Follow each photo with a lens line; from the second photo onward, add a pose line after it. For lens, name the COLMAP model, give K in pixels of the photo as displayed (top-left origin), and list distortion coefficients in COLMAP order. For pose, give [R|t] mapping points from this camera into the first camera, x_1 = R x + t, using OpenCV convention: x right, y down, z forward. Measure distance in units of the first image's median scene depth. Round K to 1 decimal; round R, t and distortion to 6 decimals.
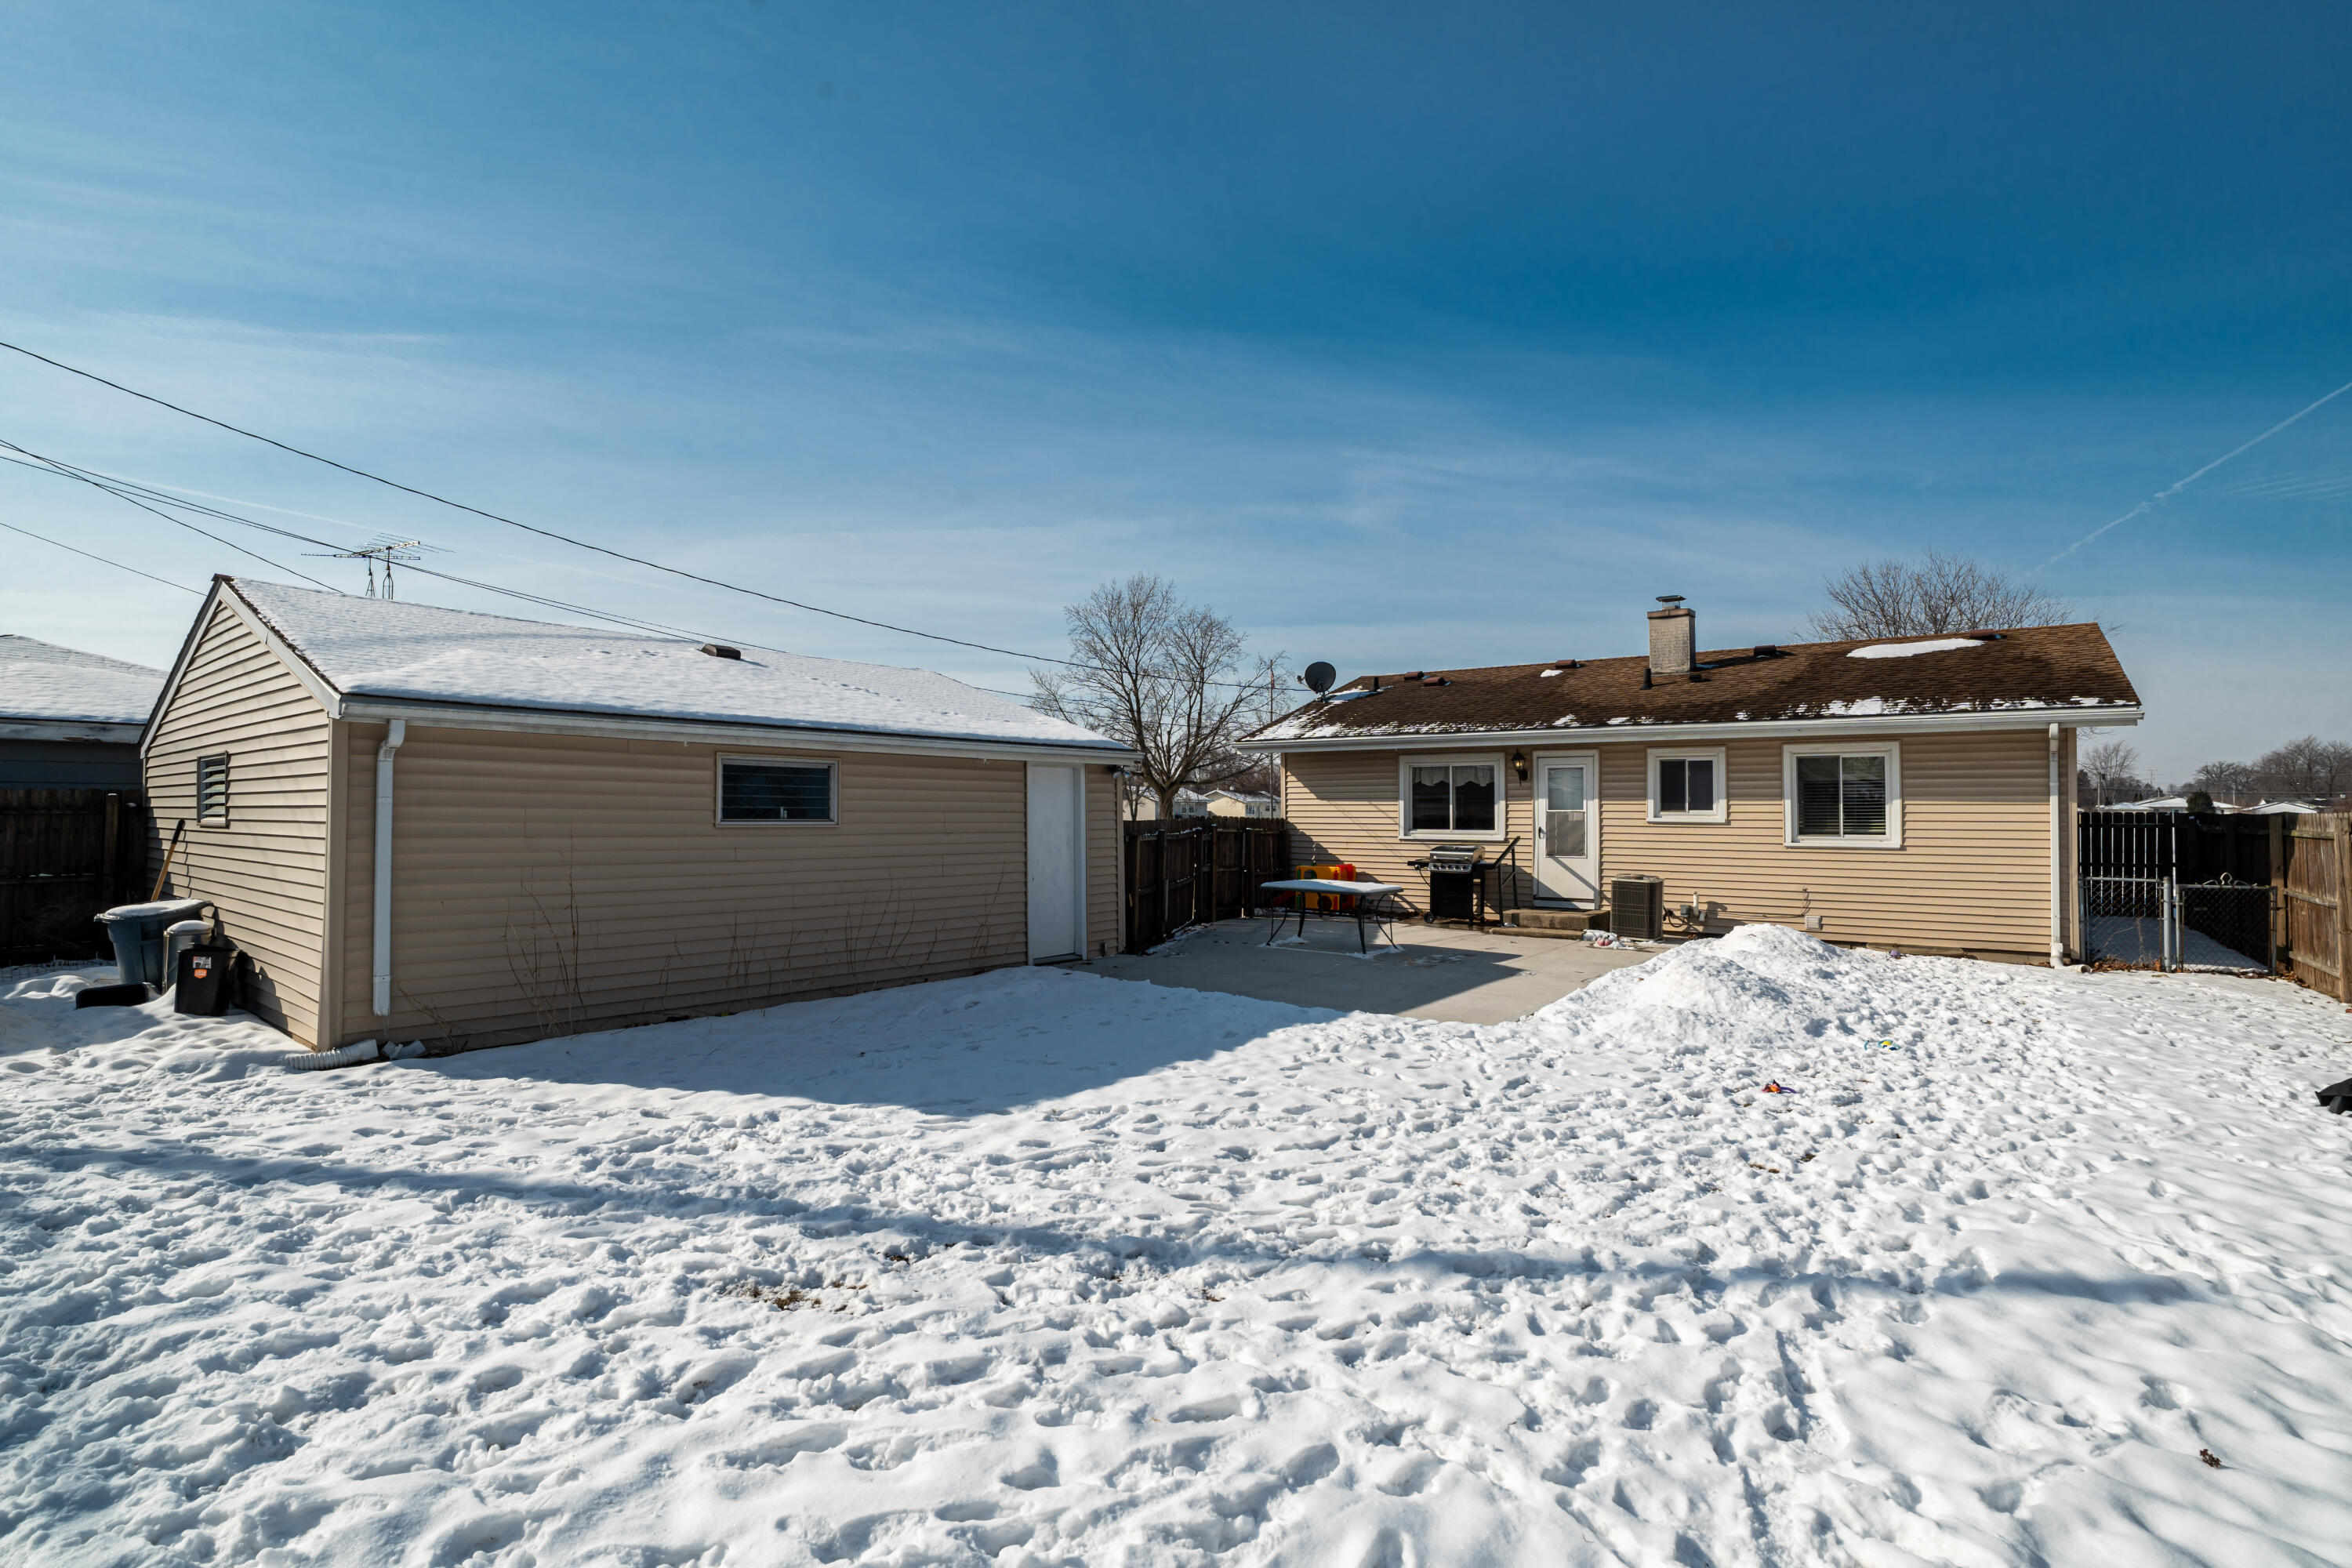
lens RADIAL K [[1088.5, 0, 1180.2], [0, 1088.5, 776.1], [0, 0, 1]] dist [-0.070964, 0.025828]
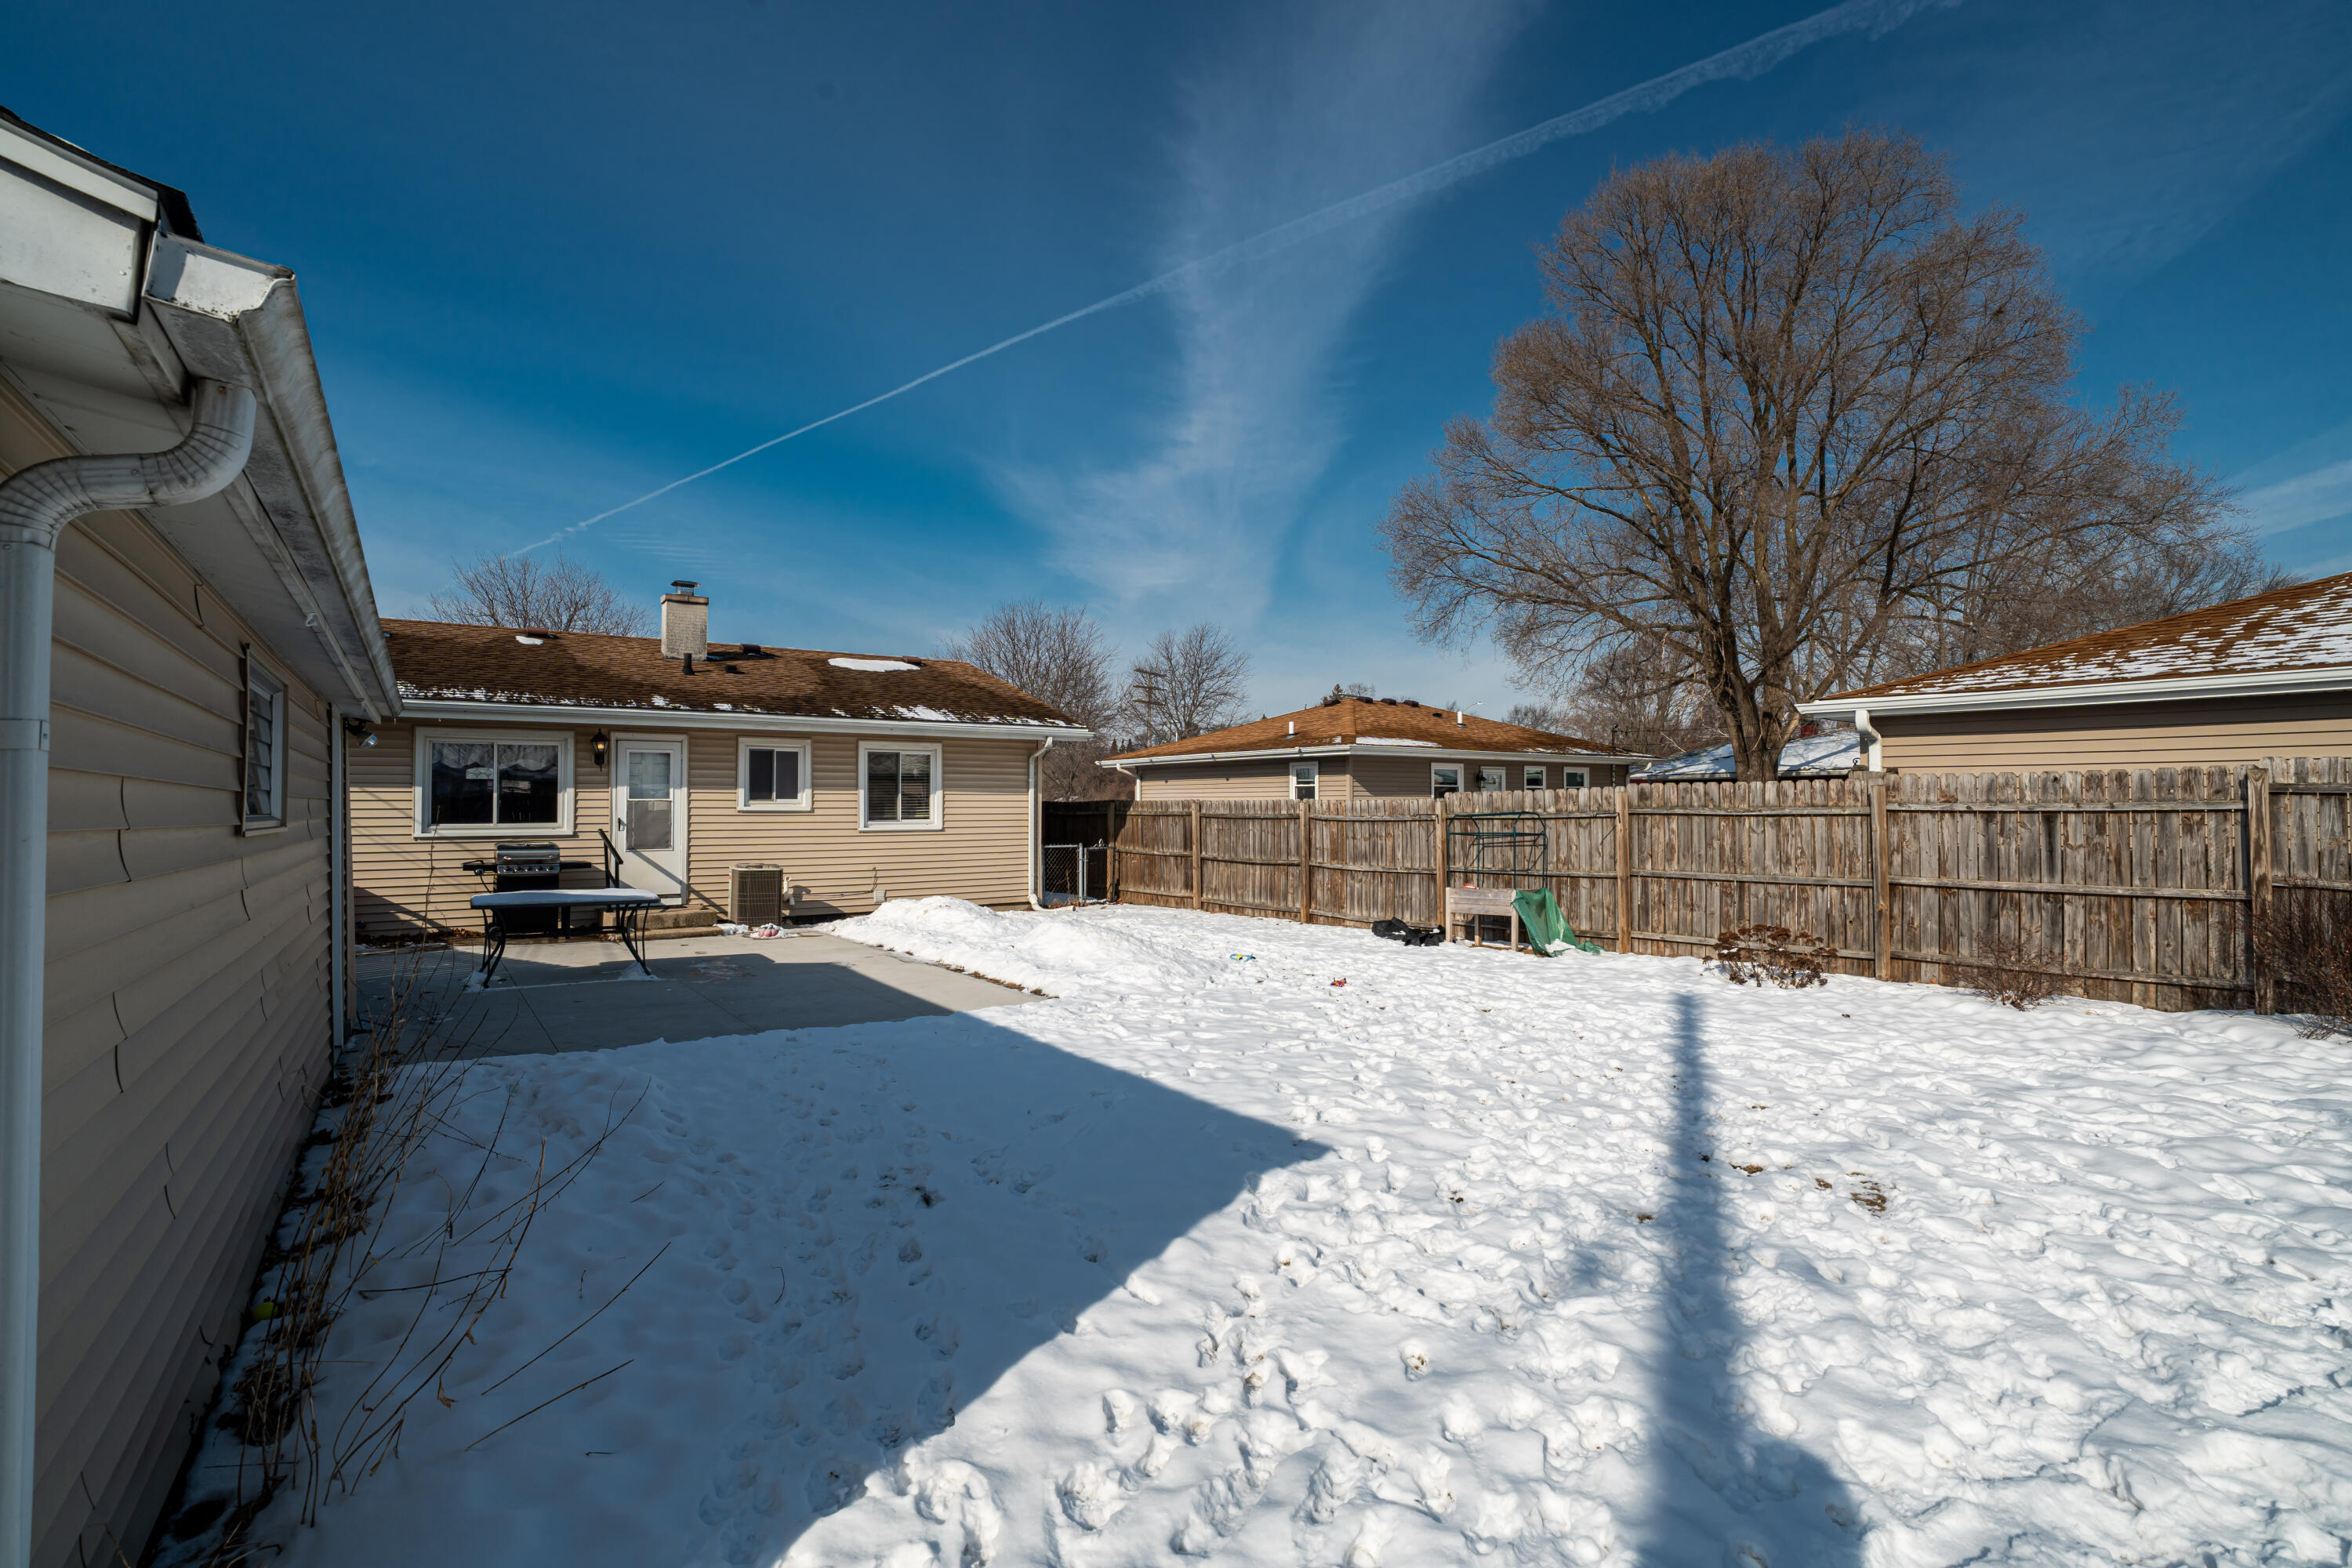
lens RADIAL K [[1088.5, 0, 1180.2], [0, 1088.5, 776.1], [0, 0, 1]] dist [-0.070964, 0.025828]
pose [[0.295243, 0.018144, 0.955250, -0.371491], [-0.026085, 0.999600, -0.010924, 0.010034], [-0.955066, -0.021692, 0.295598, 0.297436]]
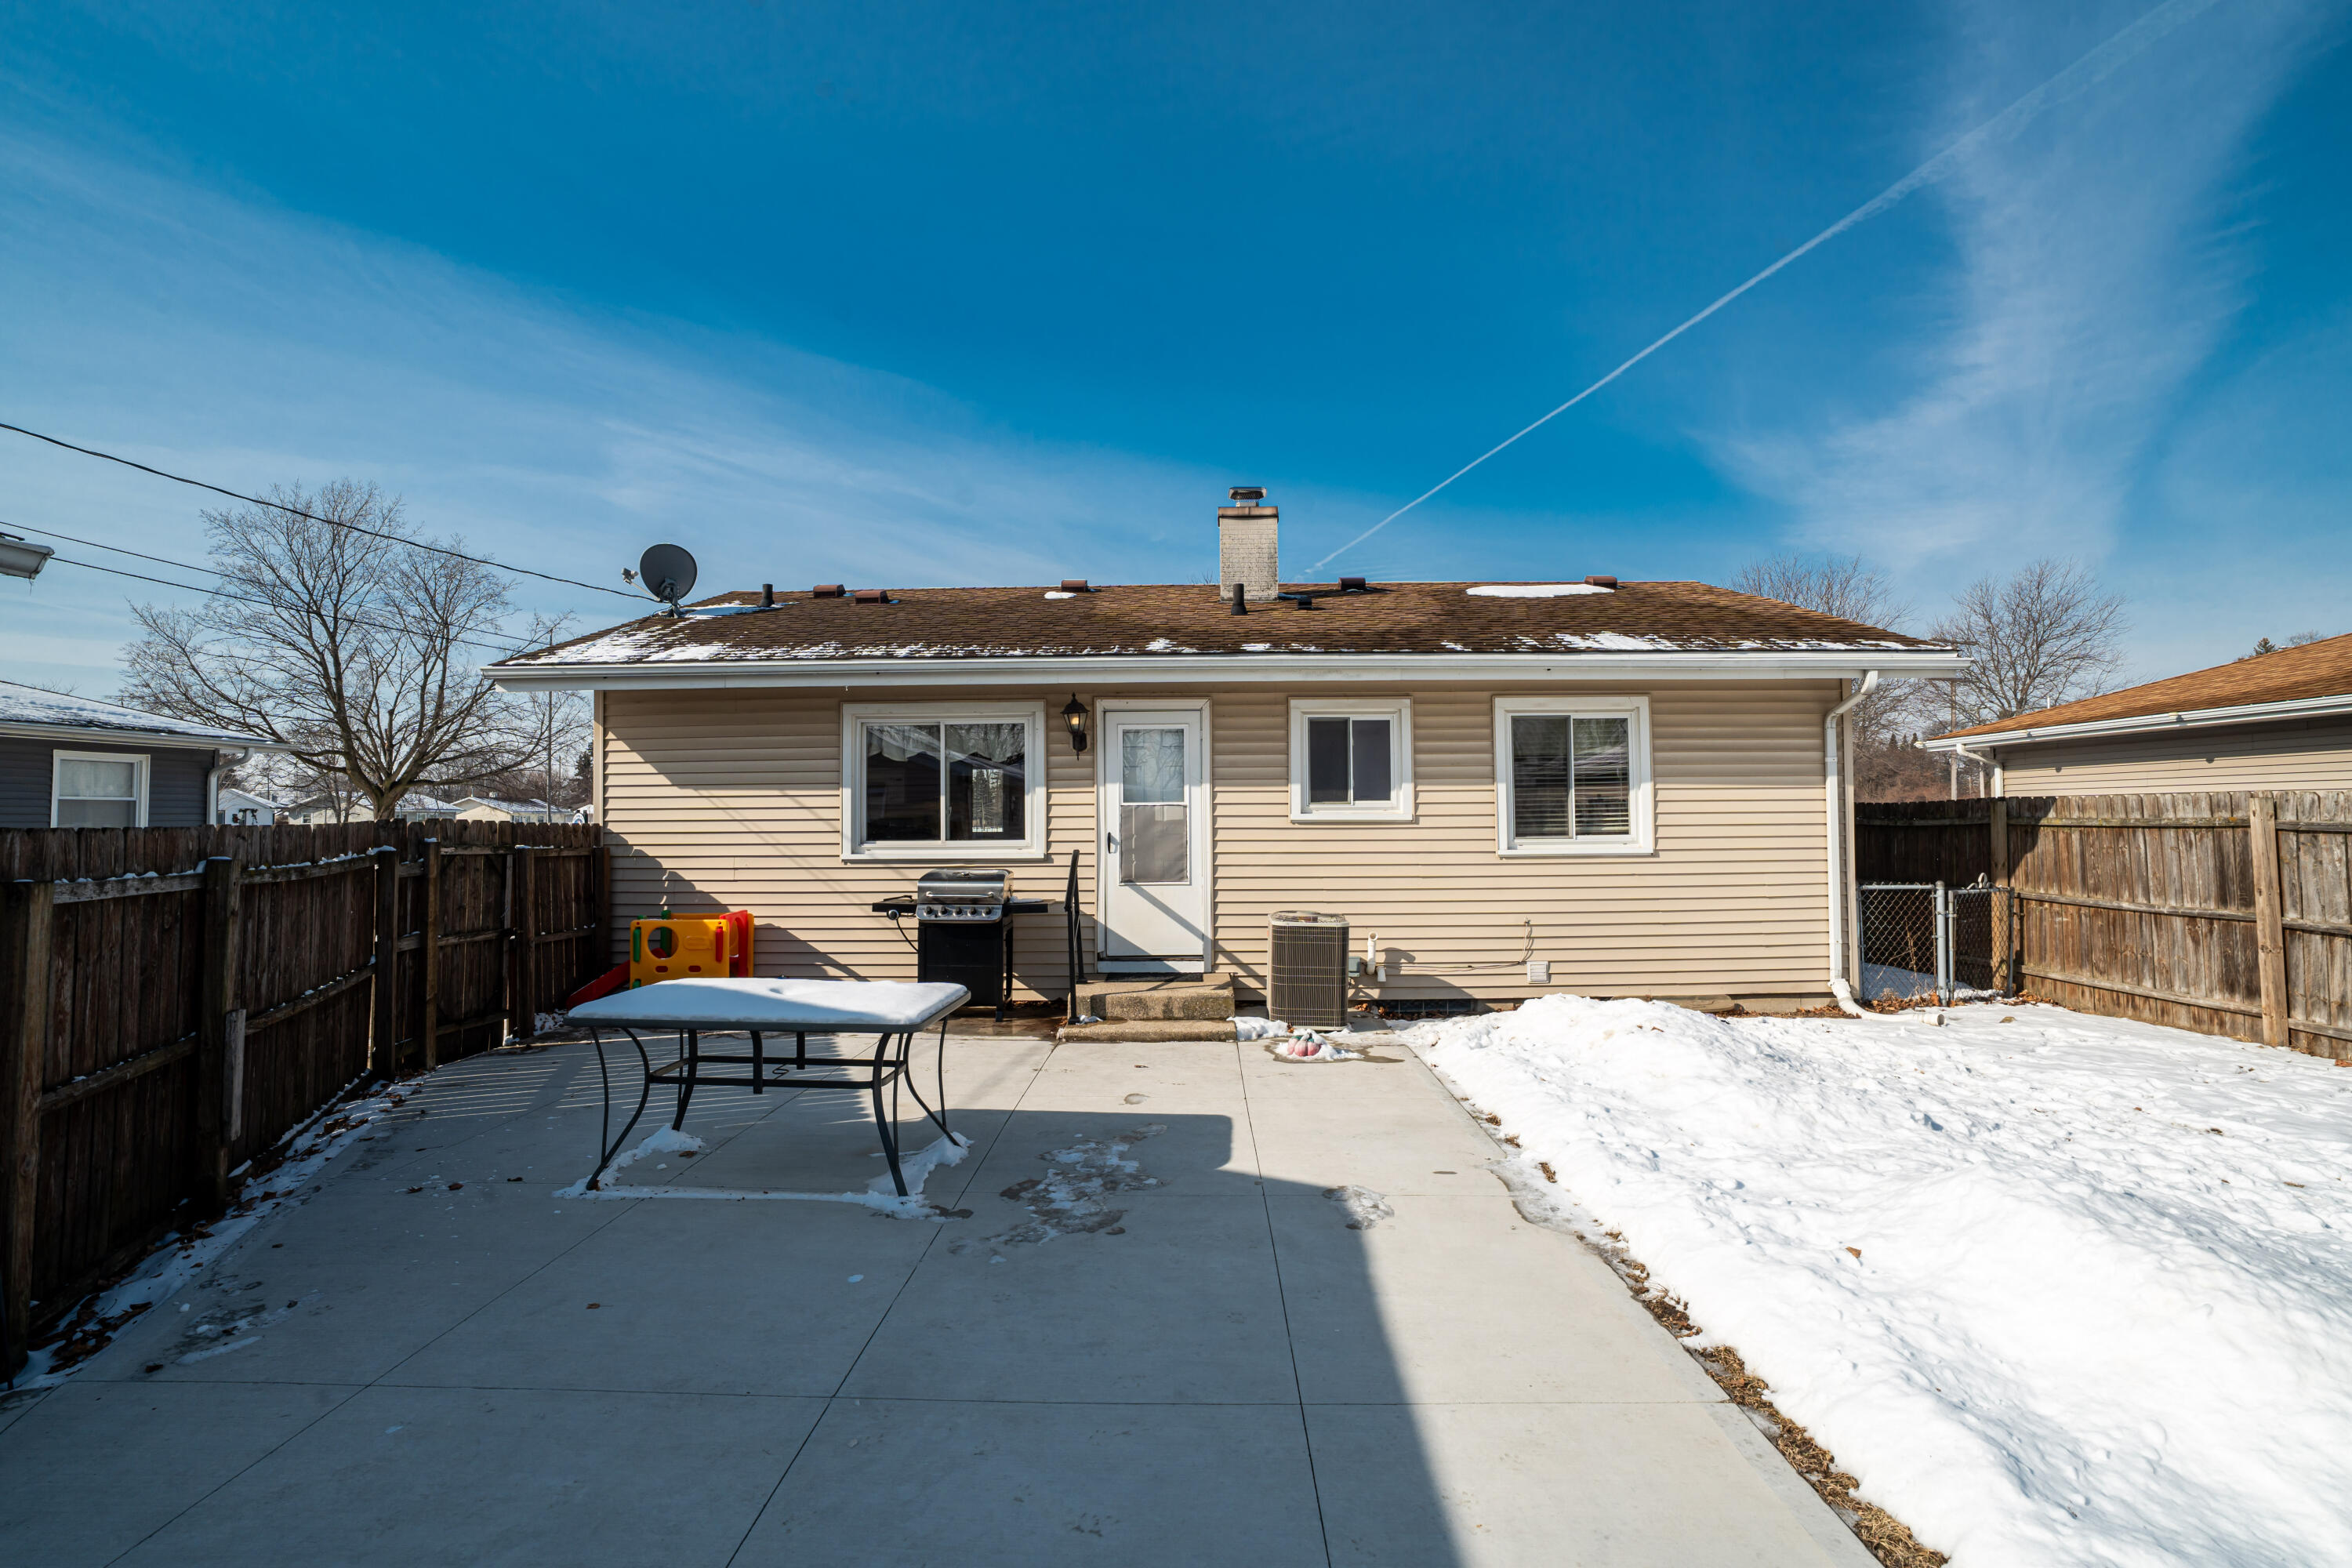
lens RADIAL K [[1088.5, 0, 1180.2], [0, 1088.5, 776.1], [0, 0, 1]] dist [-0.070964, 0.025828]
pose [[0.812455, 0.012363, 0.582892, 0.029212], [-0.006790, 0.999908, -0.011743, 0.023638], [-0.582984, 0.005583, 0.812465, 0.511009]]
